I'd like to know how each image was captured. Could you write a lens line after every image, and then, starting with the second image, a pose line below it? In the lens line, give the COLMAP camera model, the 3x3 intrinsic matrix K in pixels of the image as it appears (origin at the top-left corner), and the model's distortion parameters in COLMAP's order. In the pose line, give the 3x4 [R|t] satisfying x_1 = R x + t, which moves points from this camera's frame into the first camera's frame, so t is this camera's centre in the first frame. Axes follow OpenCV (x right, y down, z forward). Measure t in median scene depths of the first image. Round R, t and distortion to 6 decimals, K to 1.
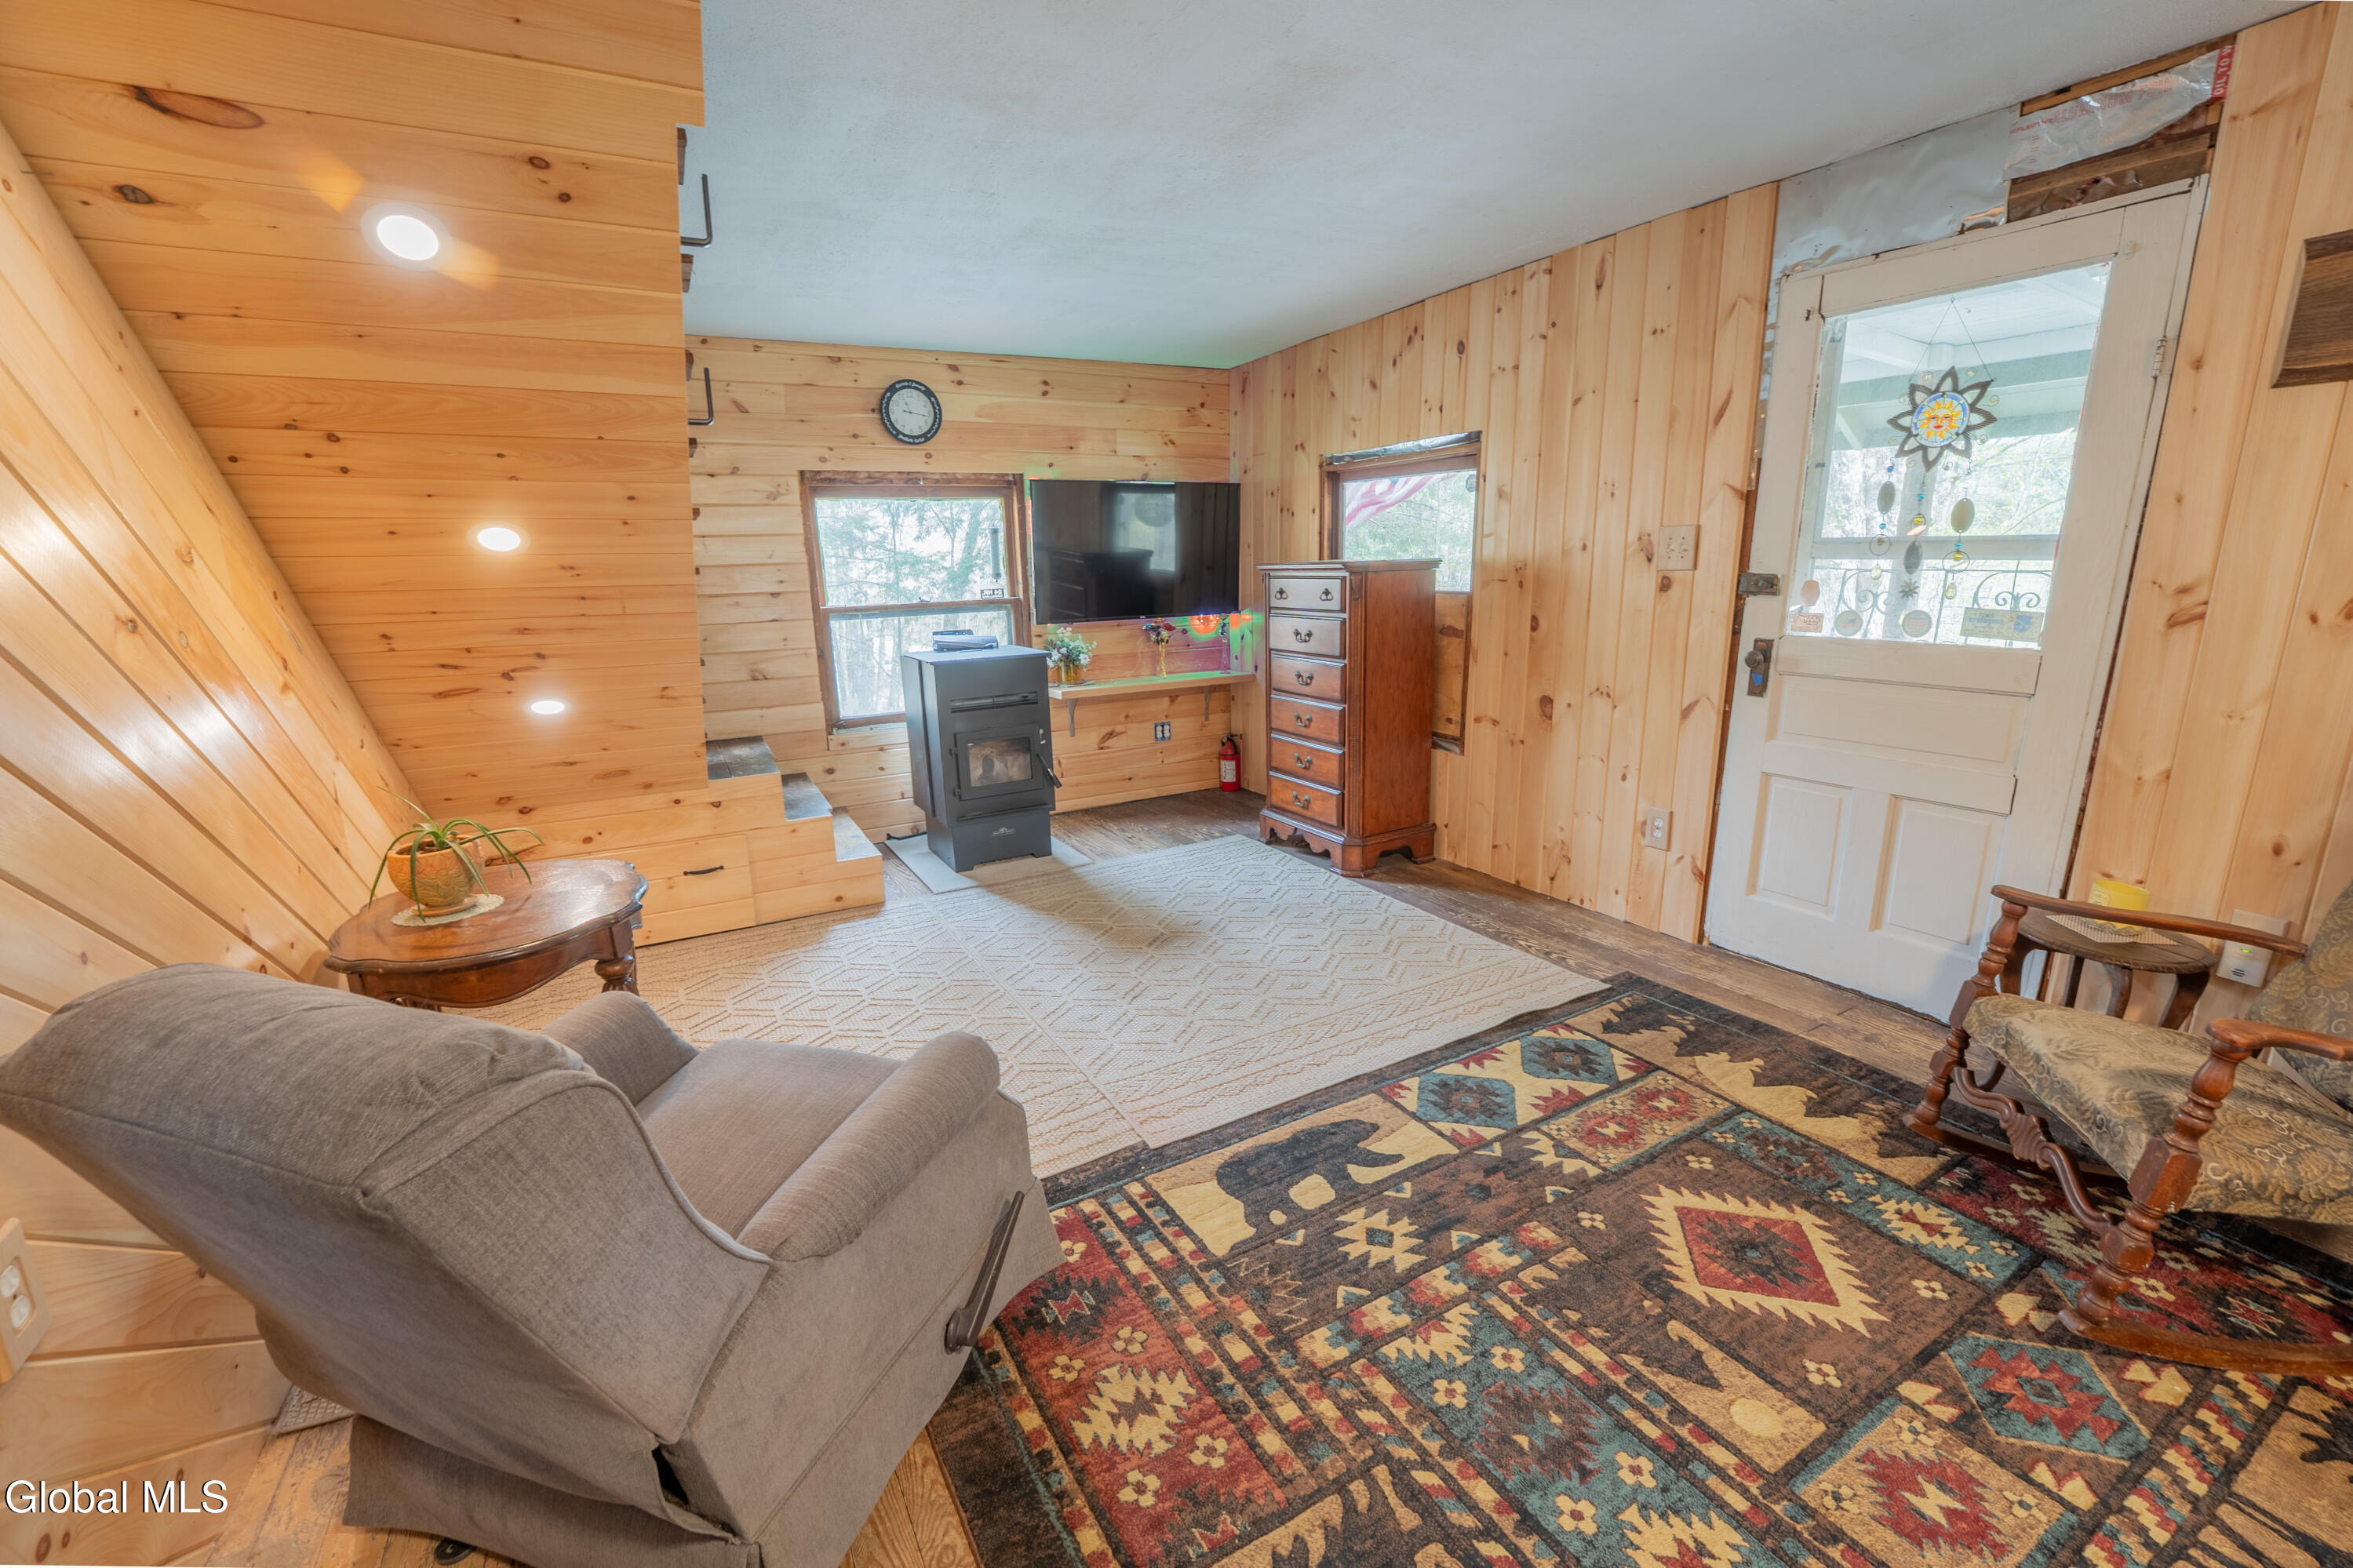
lens RADIAL K [[969.5, 0, 1175.7], [0, 969.5, 791.6], [0, 0, 1]] dist [-0.026728, 0.000945]
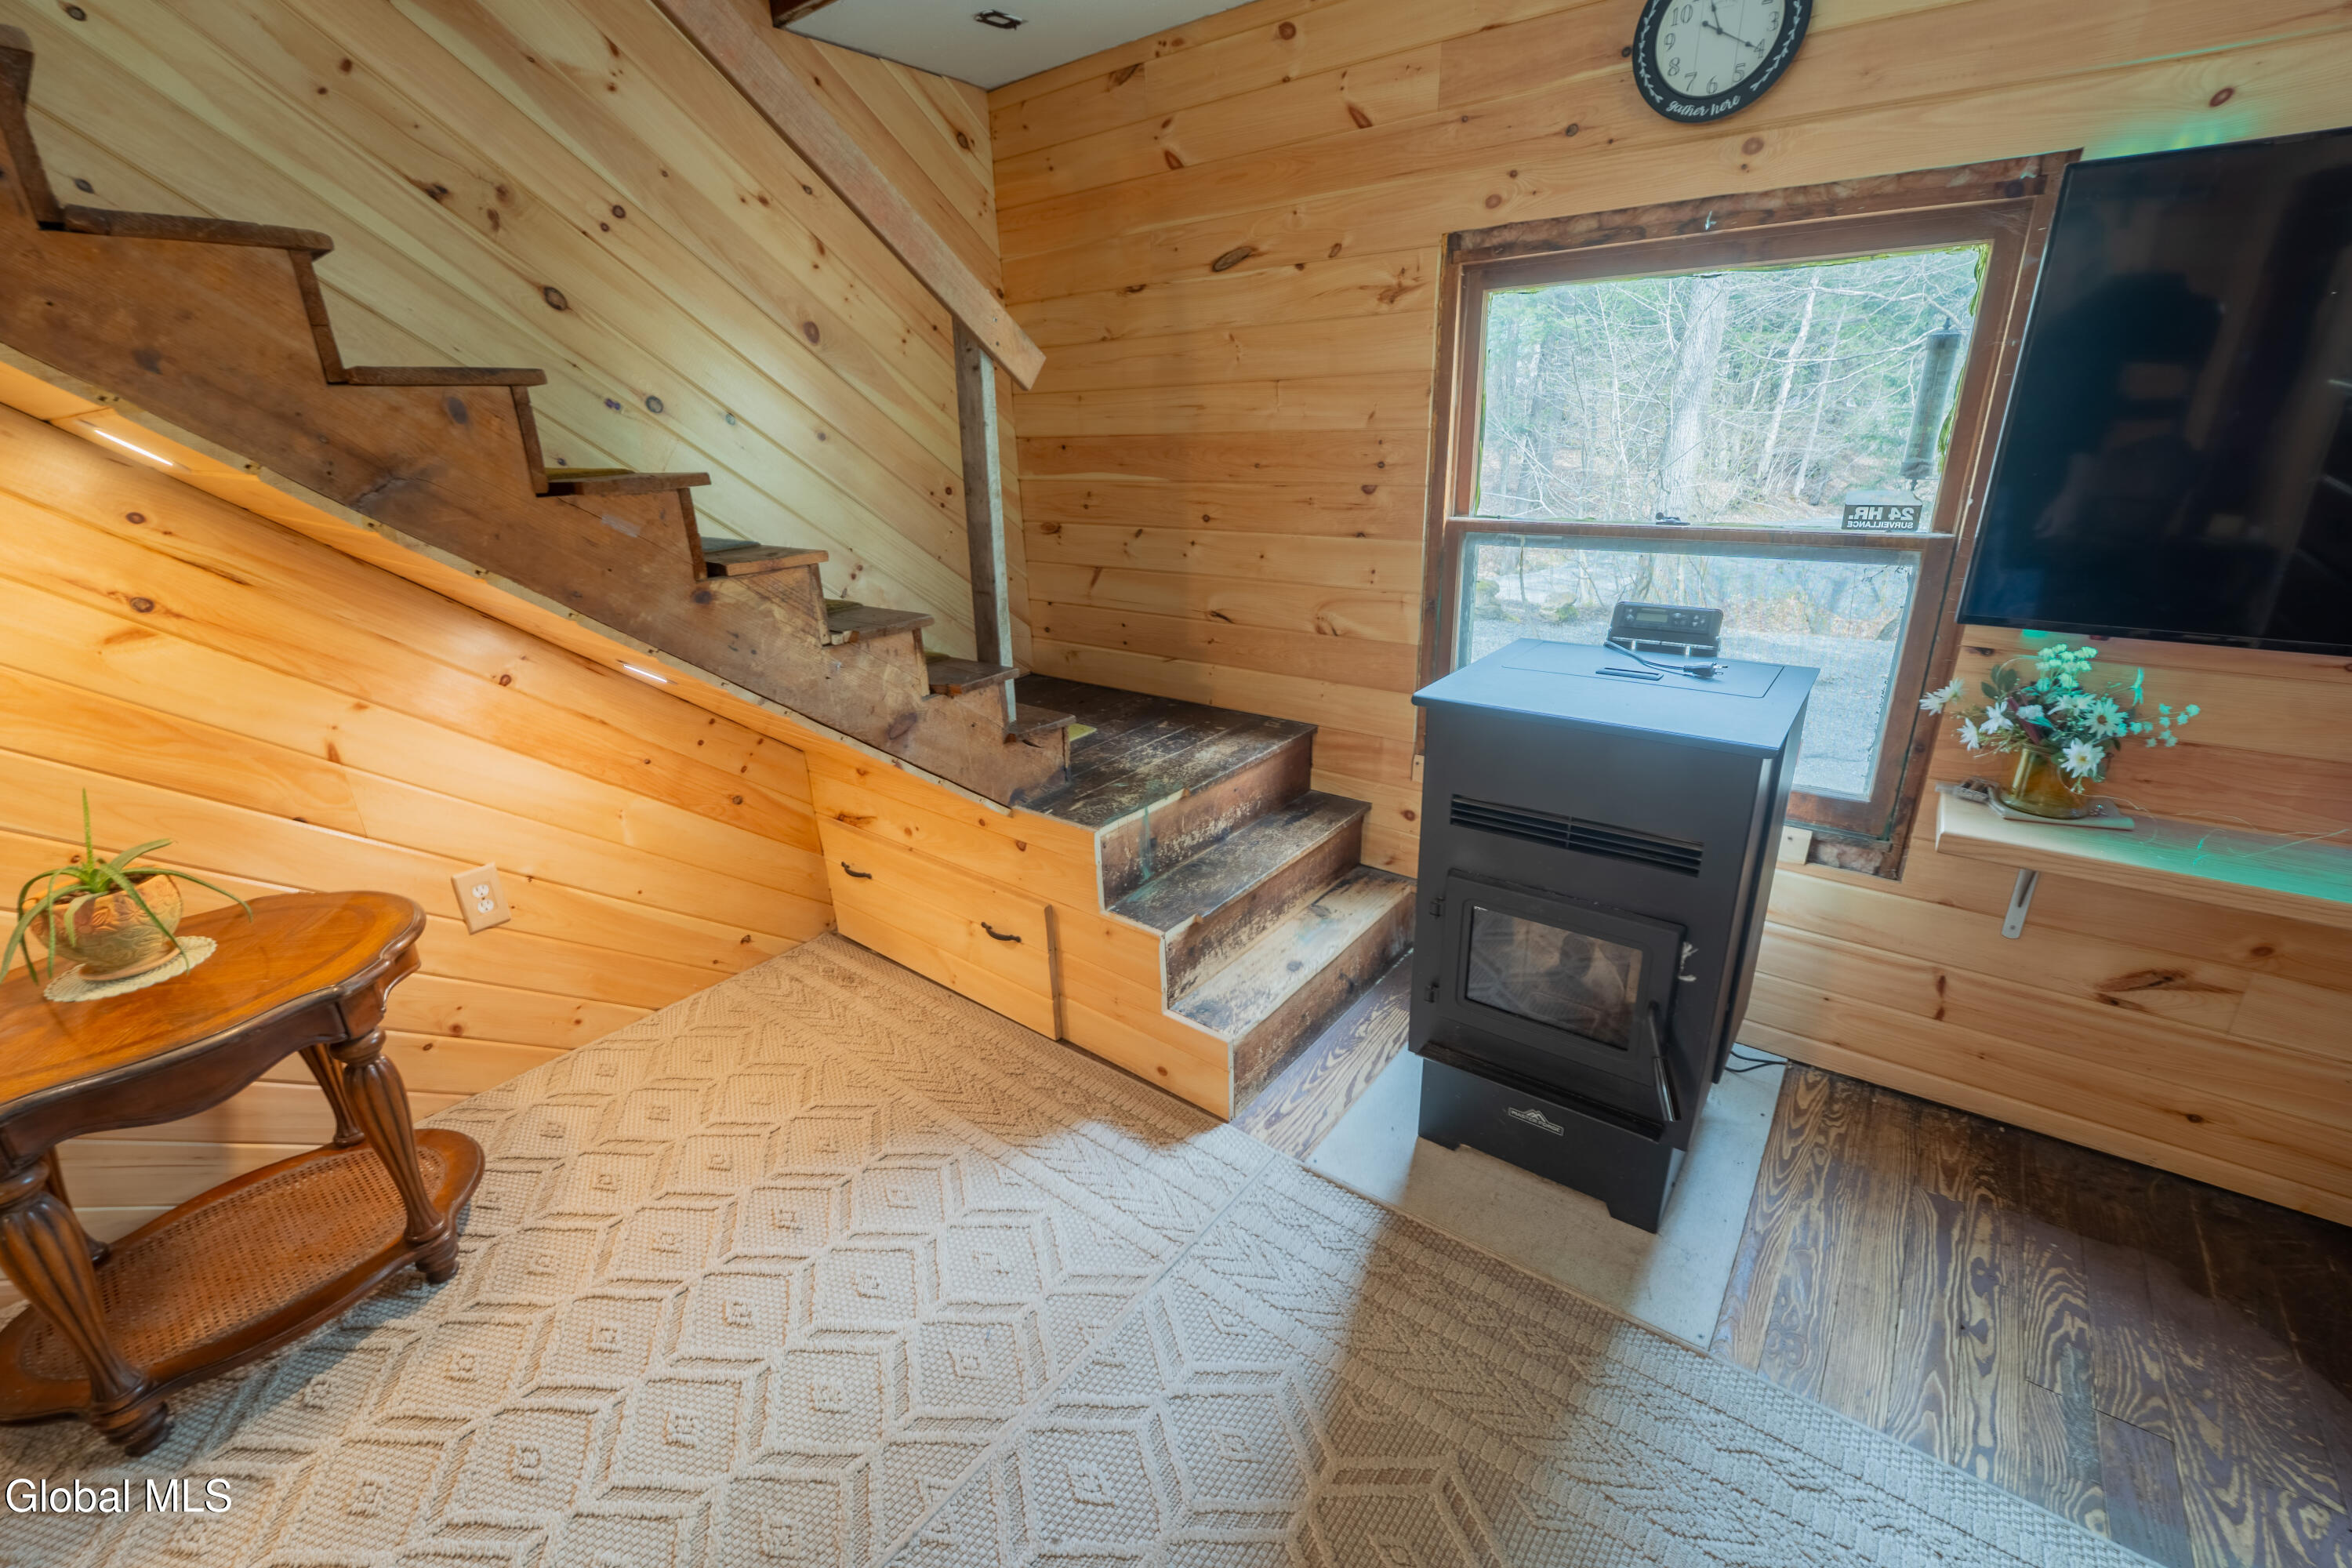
lens RADIAL K [[953.7, 0, 1176.0], [0, 953.7, 784.0], [0, 0, 1]] dist [-0.024796, 0.000596]
pose [[0.394024, 0.333363, -0.856513, 0.064133], [-0.196199, 0.940931, 0.275962, -0.187354], [0.897915, 0.059311, 0.436155, 0.727919]]
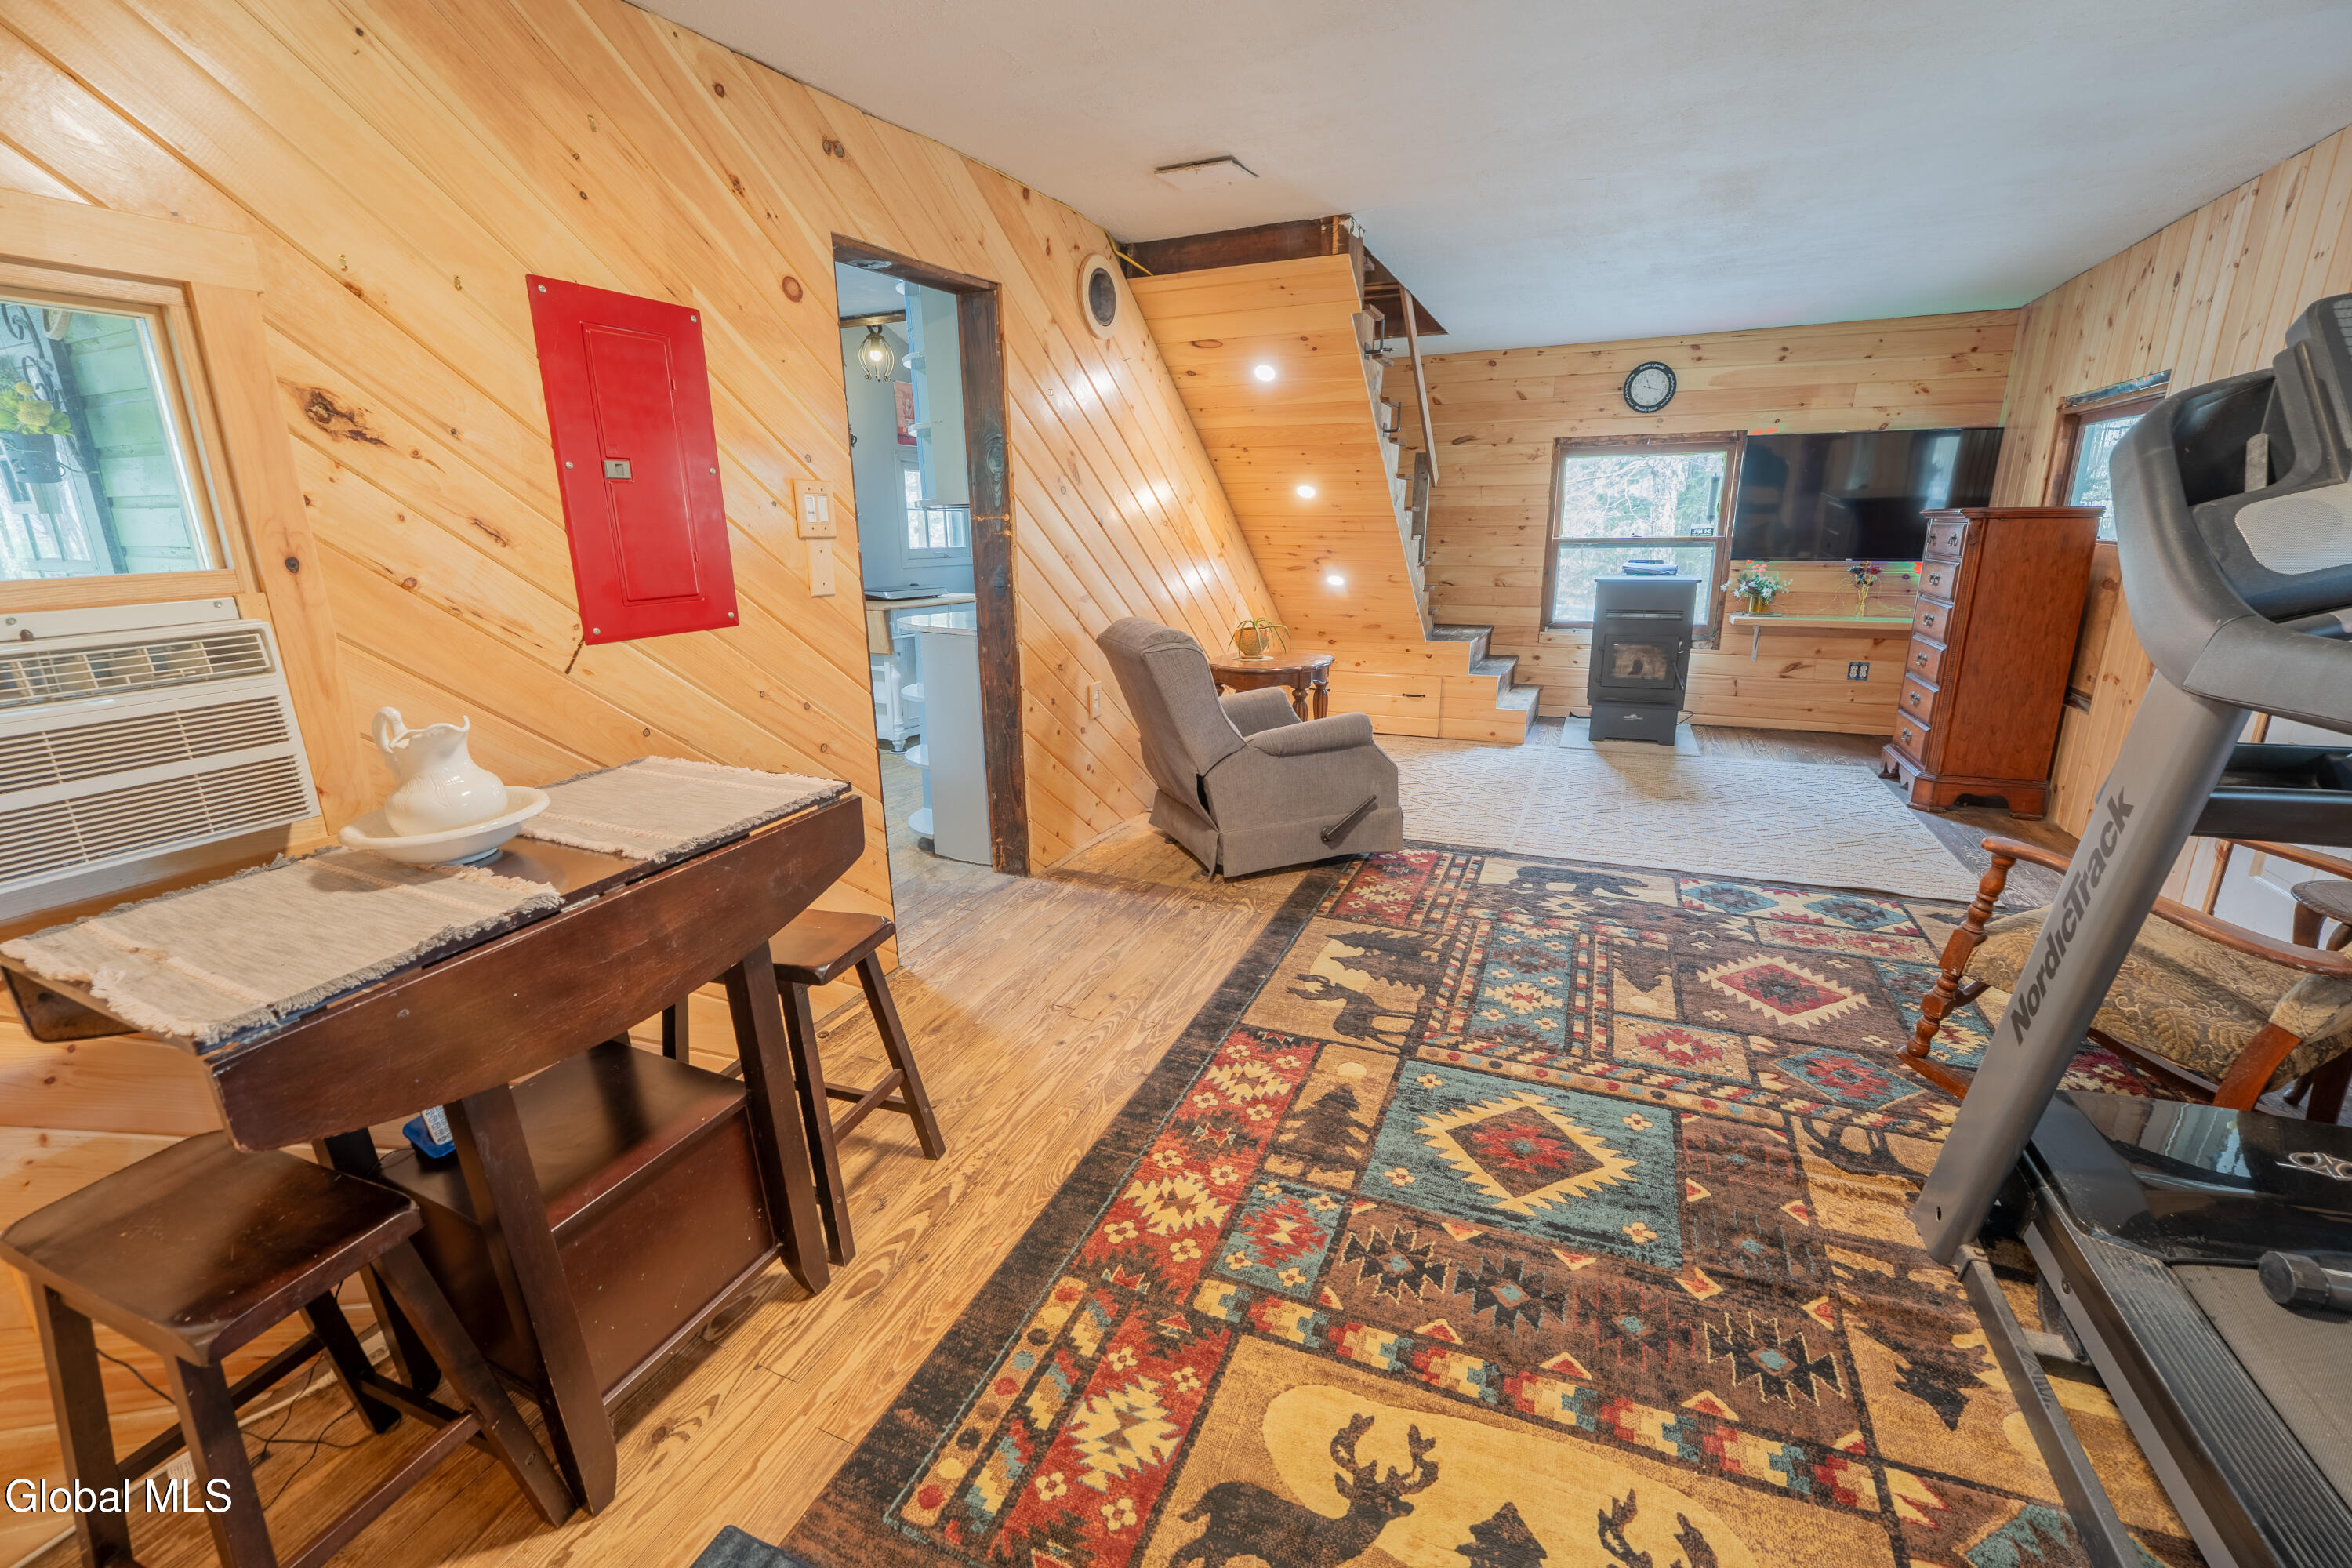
lens RADIAL K [[969.2, 0, 1175.2], [0, 969.2, 791.6], [0, 0, 1]] dist [-0.026728, 0.000945]
pose [[0.596266, 0.227316, -0.769932, 0.502949], [-0.184755, 0.972185, 0.143948, 0.070335], [0.781238, 0.056418, 0.621678, -0.287627]]
